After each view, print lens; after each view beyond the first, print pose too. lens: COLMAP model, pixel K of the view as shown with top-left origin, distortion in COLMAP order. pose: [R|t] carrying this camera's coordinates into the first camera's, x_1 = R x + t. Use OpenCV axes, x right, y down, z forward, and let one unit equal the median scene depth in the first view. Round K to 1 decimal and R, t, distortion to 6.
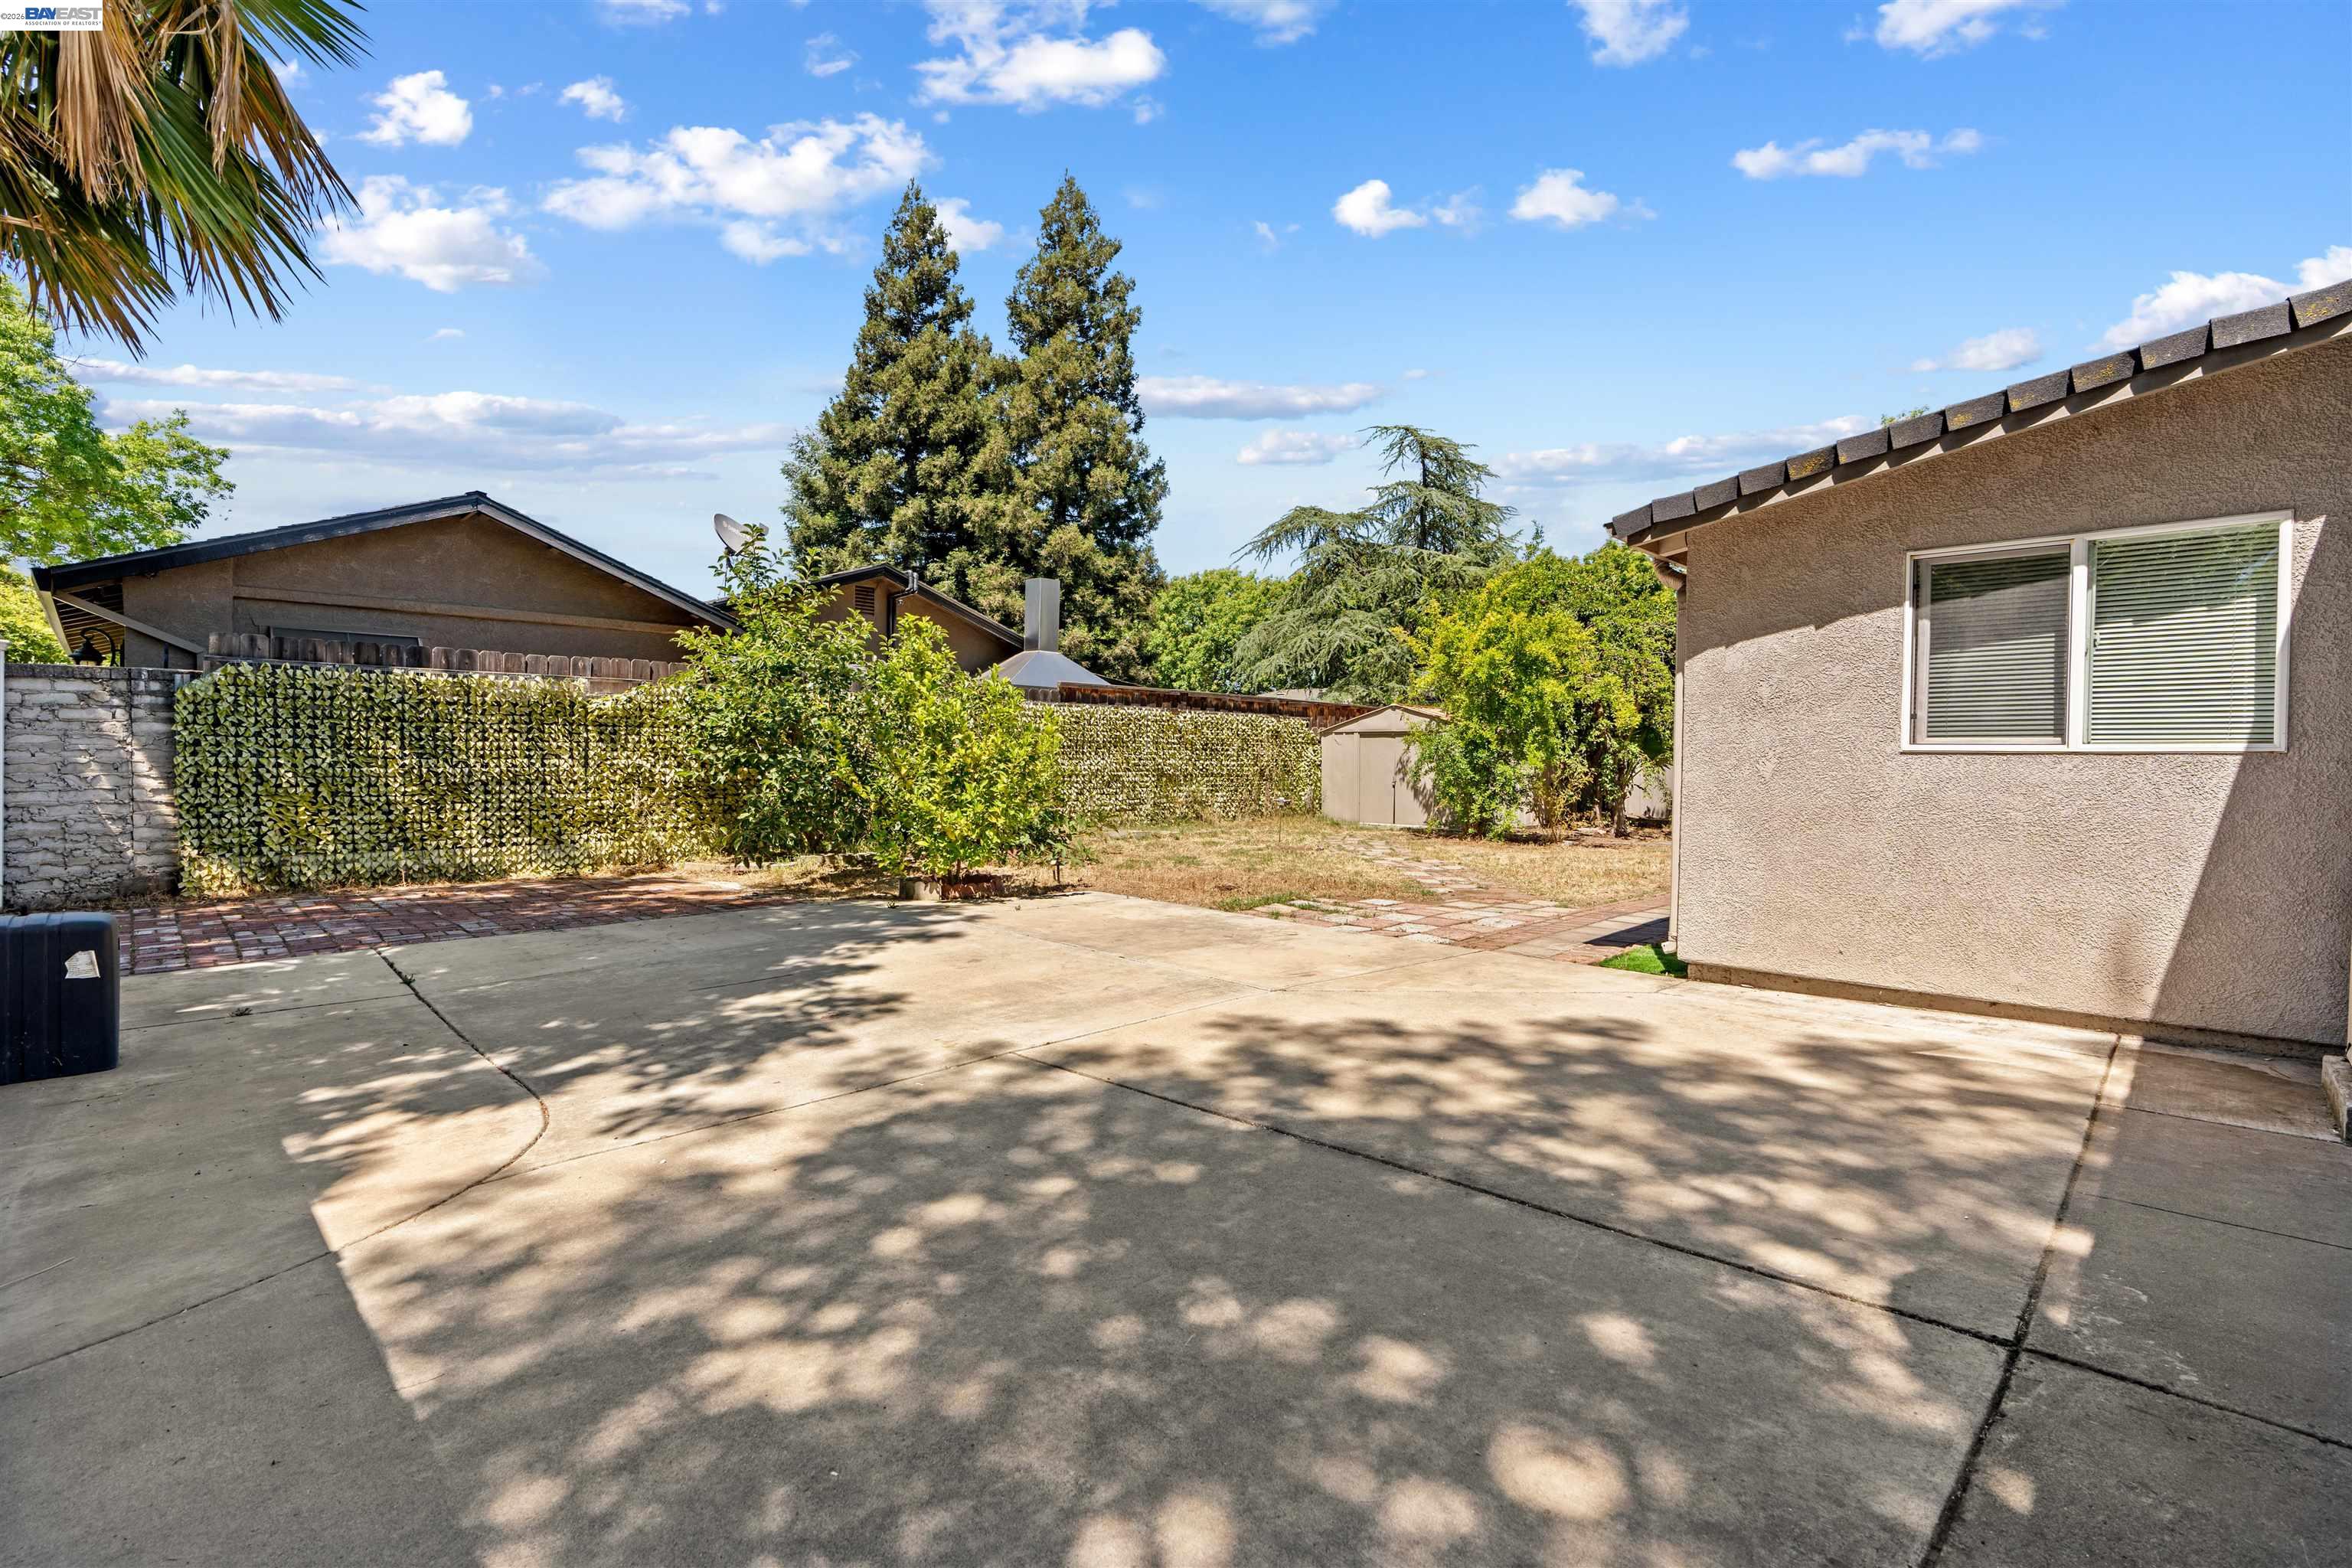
lens RADIAL K [[1043.2, 0, 1183.5], [0, 1043.2, 782.5], [0, 0, 1]] dist [-0.010316, 0.005912]
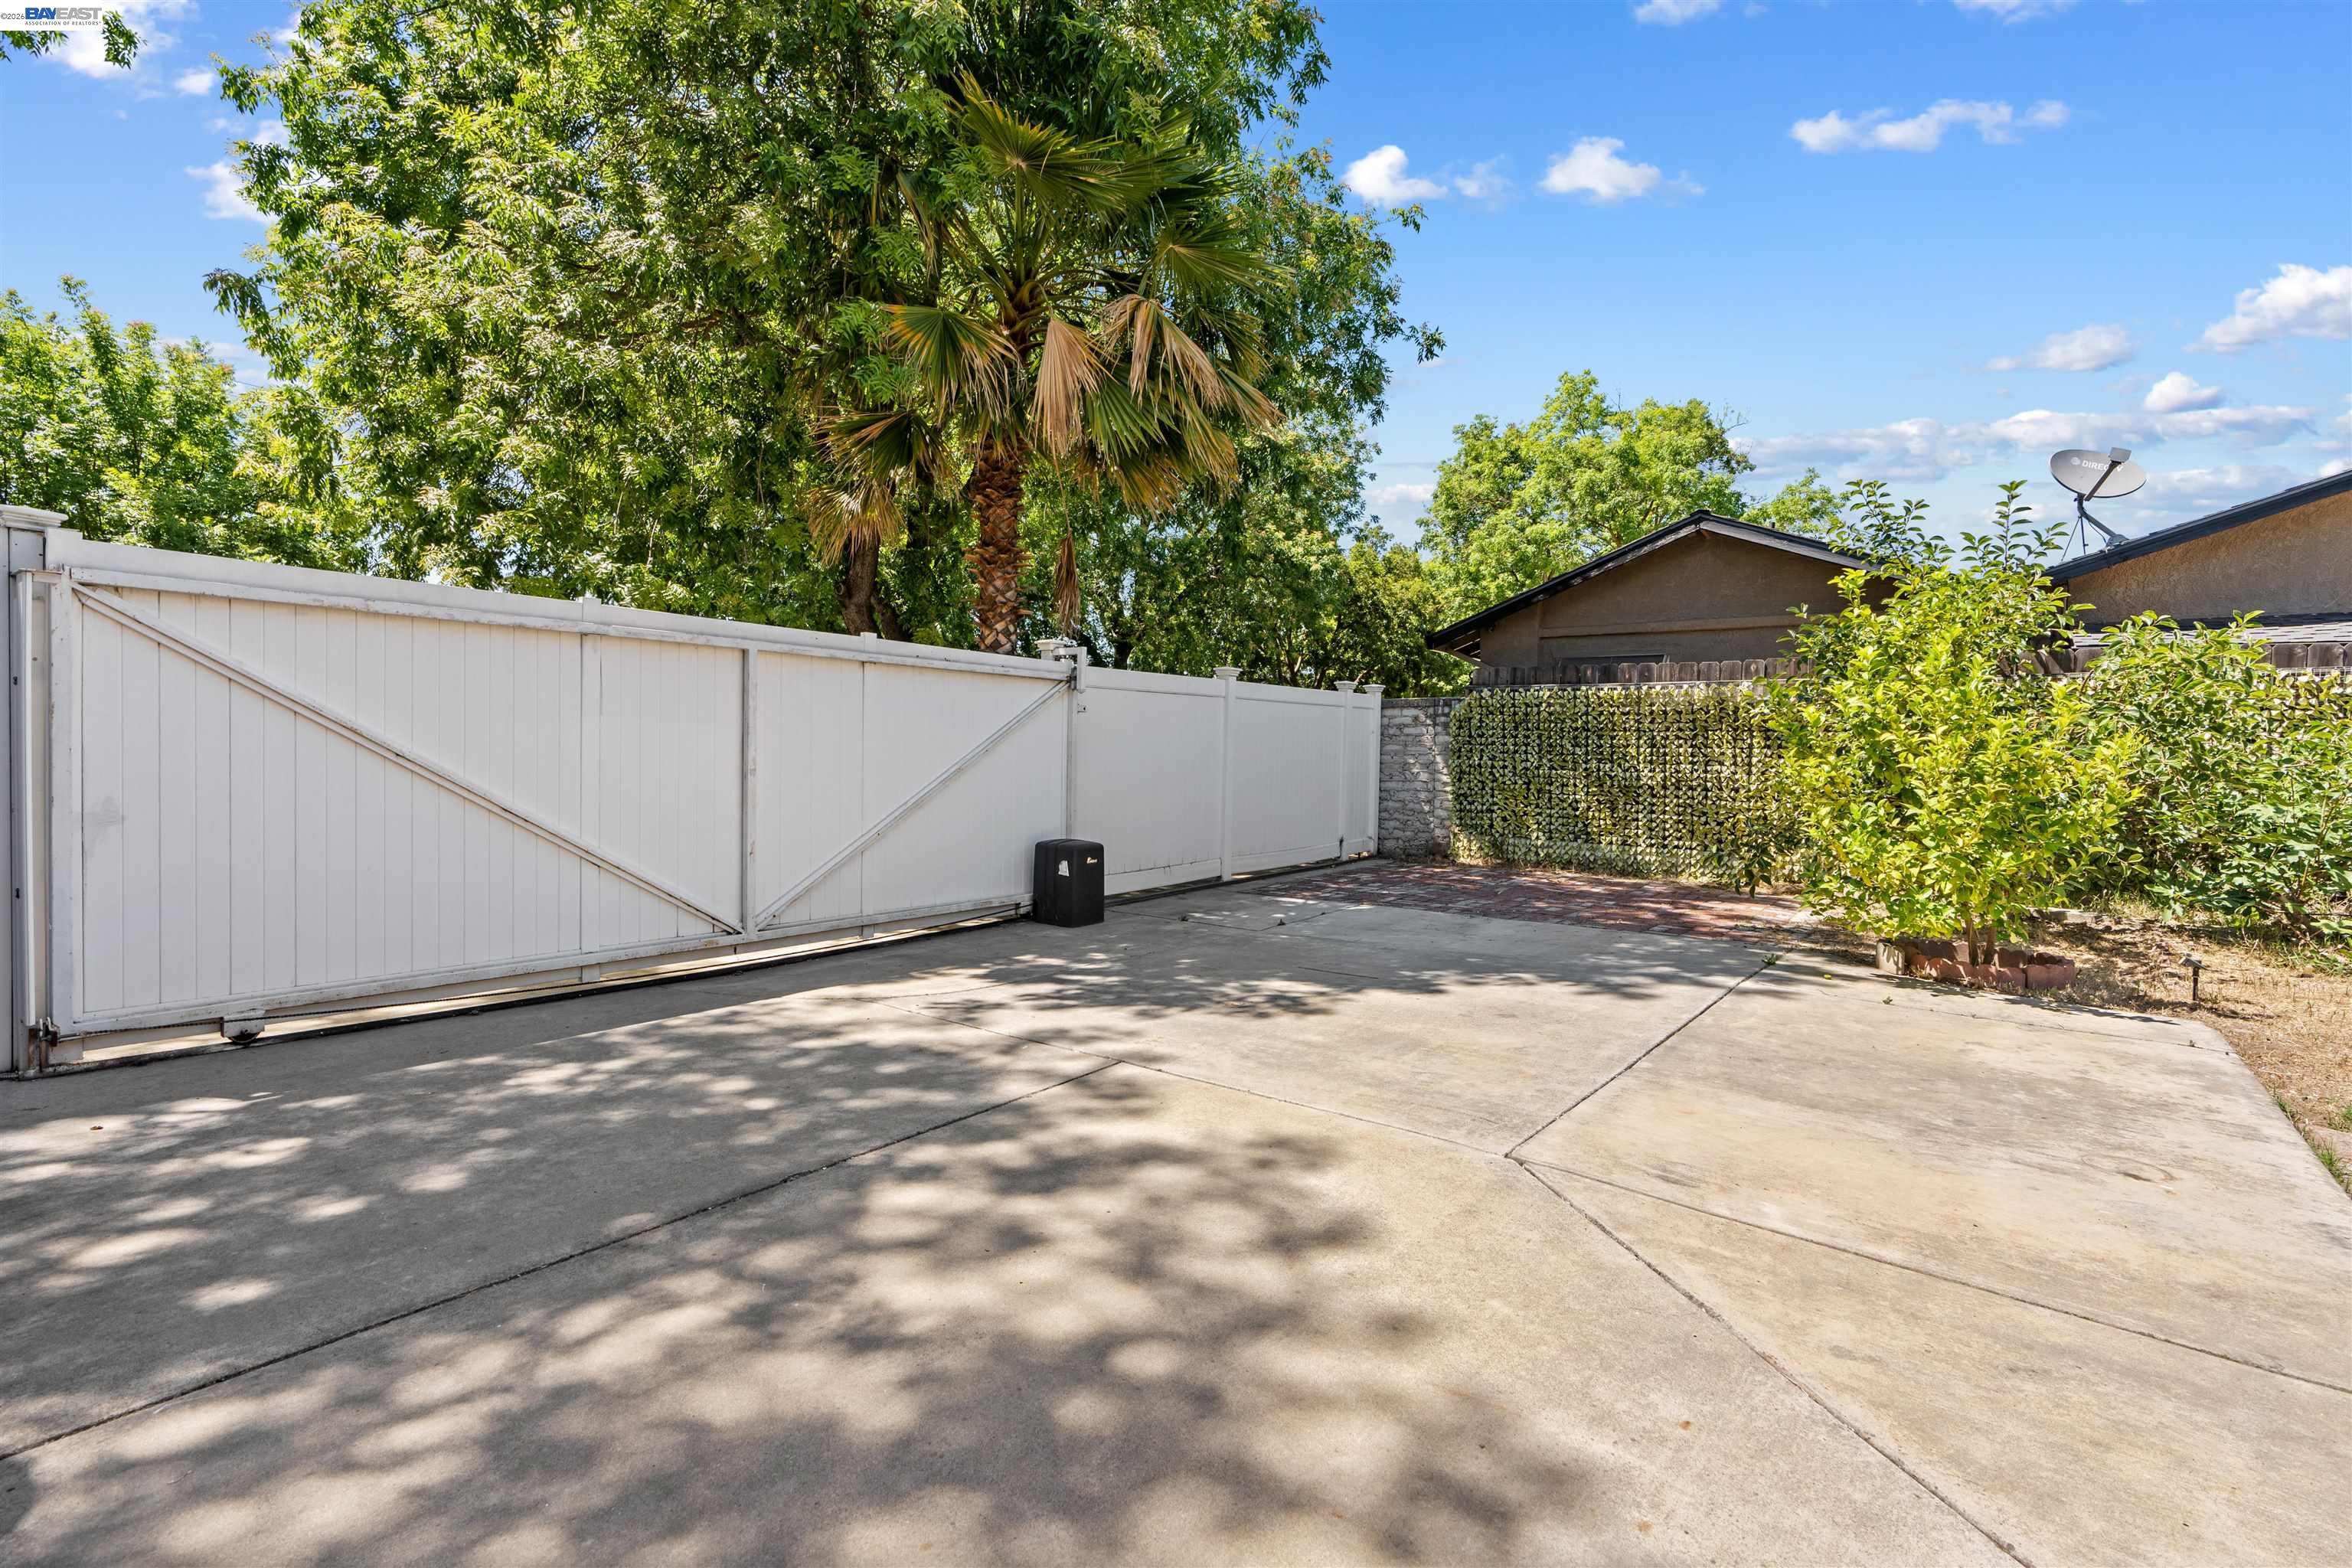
lens RADIAL K [[1050.2, 0, 1170.0], [0, 1050.2, 763.7], [0, 0, 1]] dist [-0.002044, 0.000000]
pose [[0.143803, 0.011489, -0.989540, 0.384779], [-0.036903, 0.999299, 0.006239, -0.014187], [0.988918, 0.035620, 0.144127, 0.421683]]
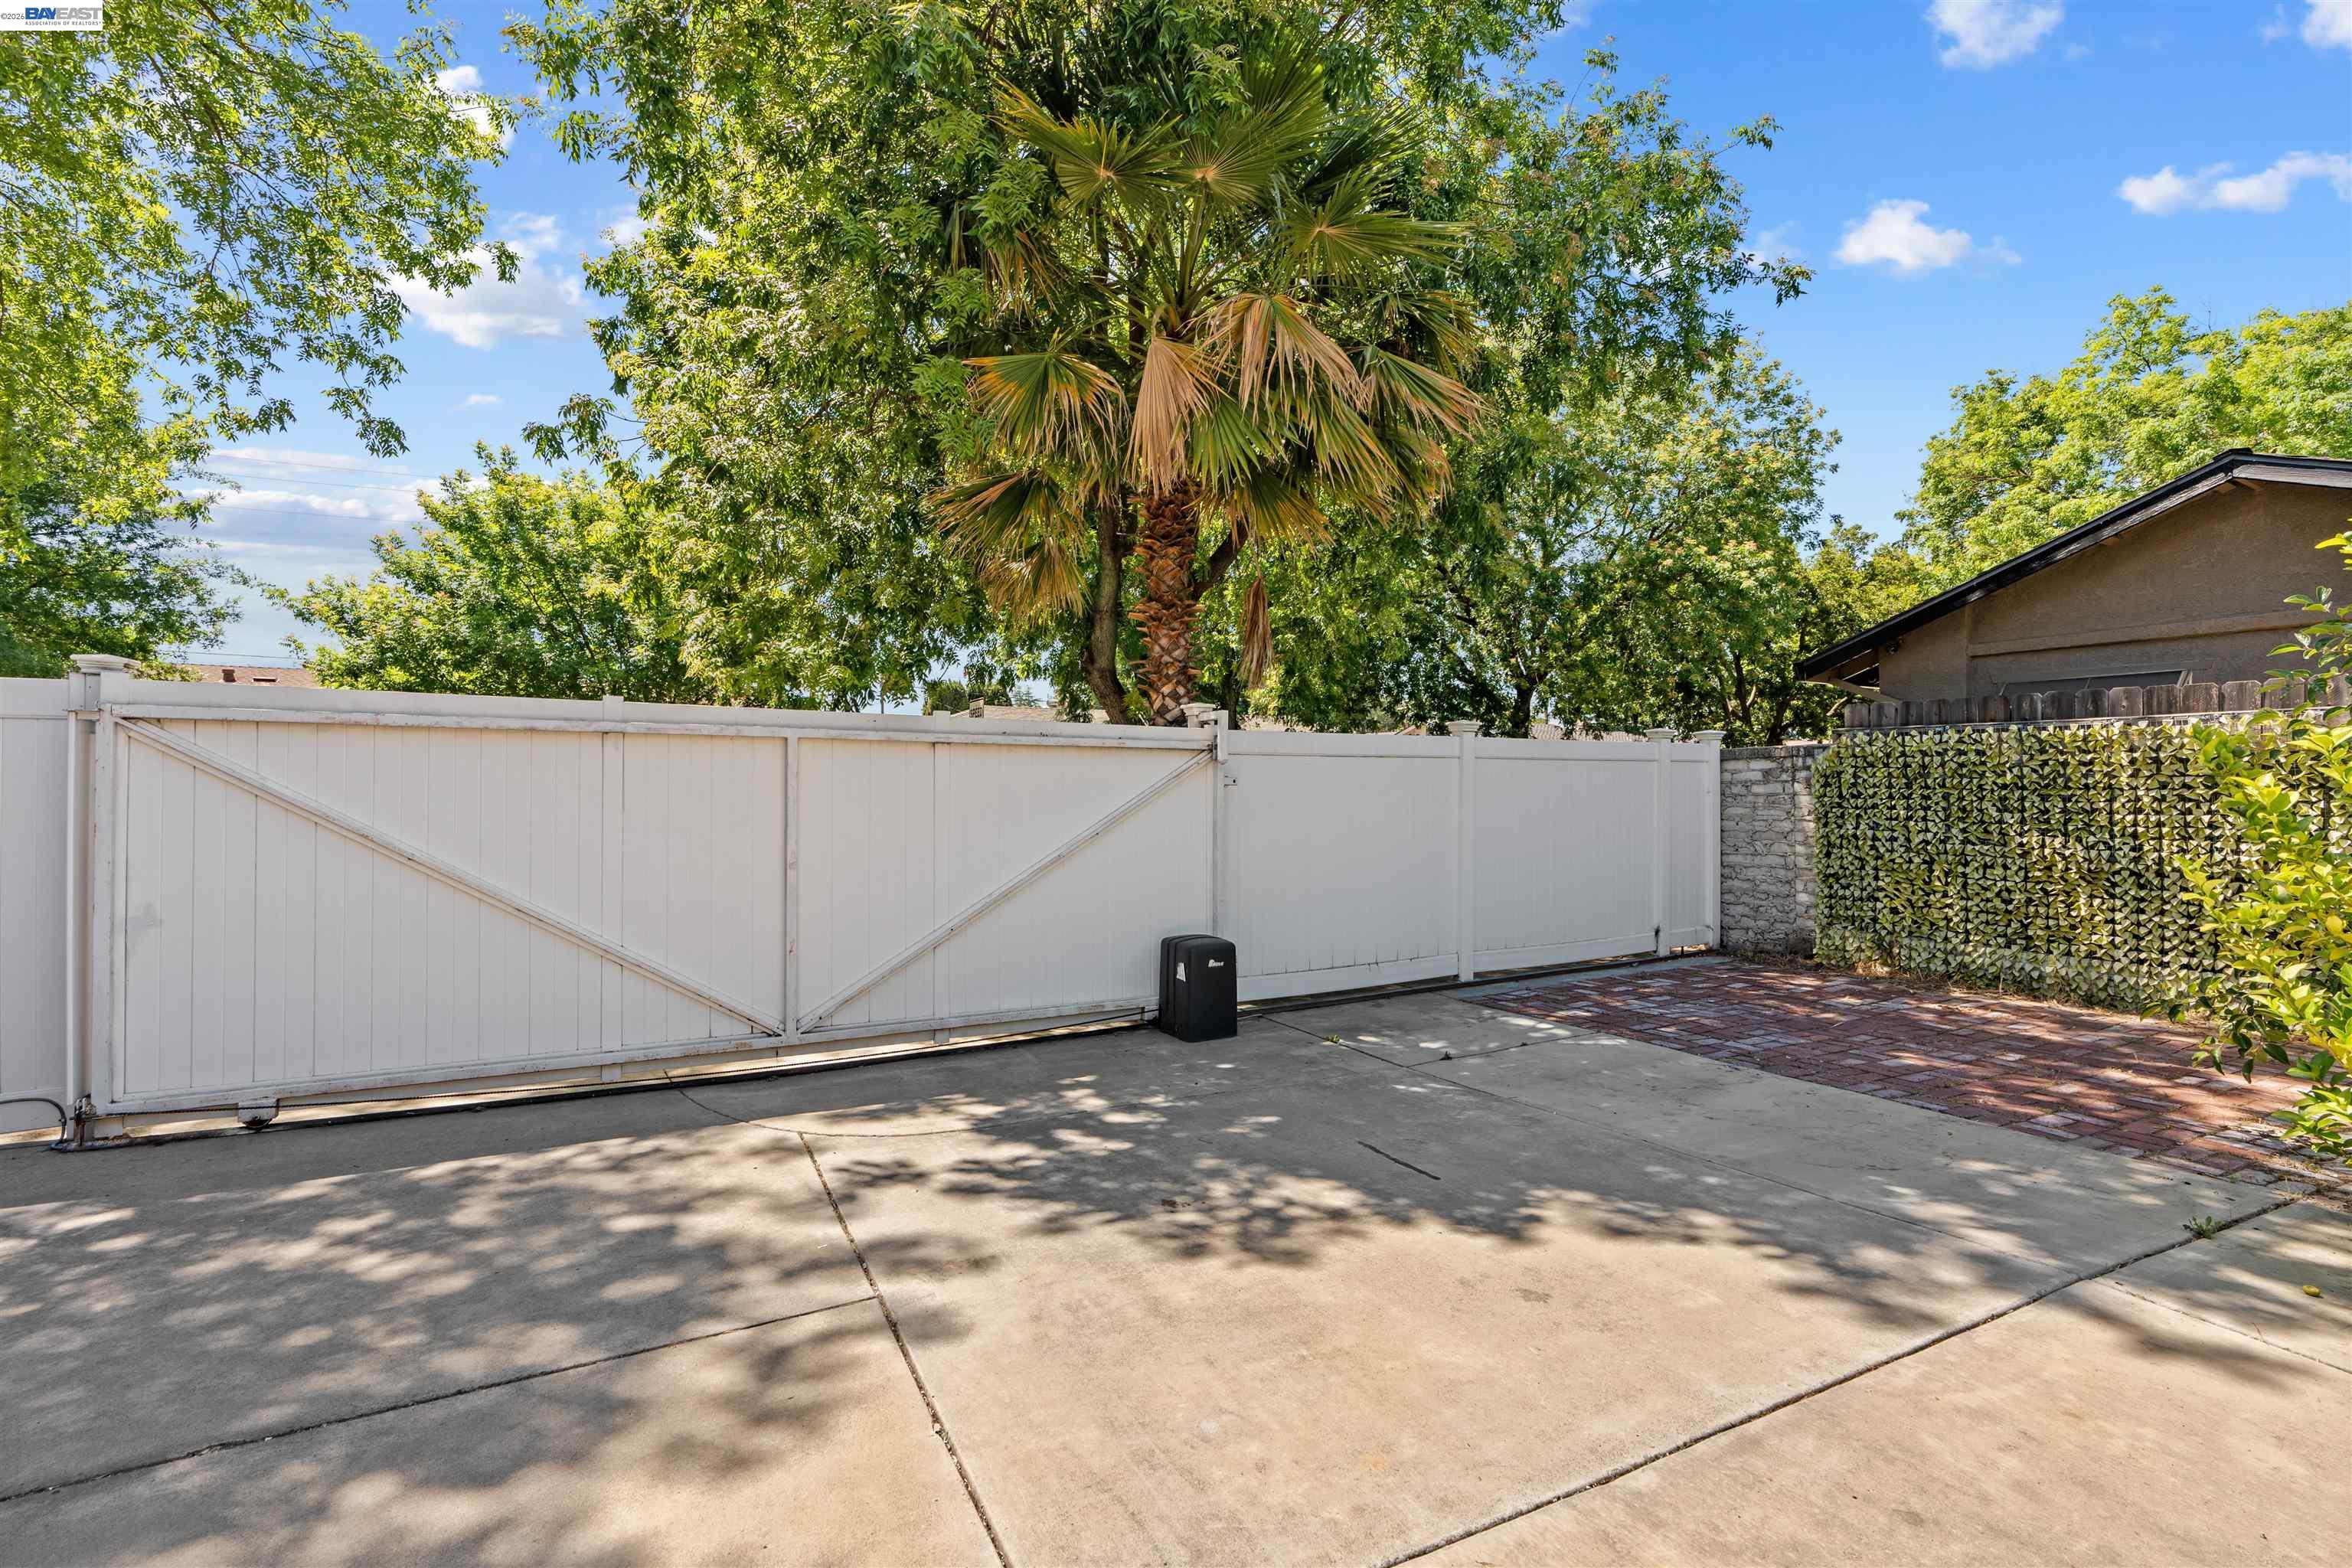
lens RADIAL K [[1043.2, 0, 1183.5], [0, 1043.2, 782.5], [0, 0, 1]] dist [-0.010316, 0.005912]
pose [[-0.267885, -0.012197, -0.963374, 0.219398], [-0.023431, 0.999707, -0.006141, -0.049562], [0.963166, 0.020927, -0.268093, 0.669196]]
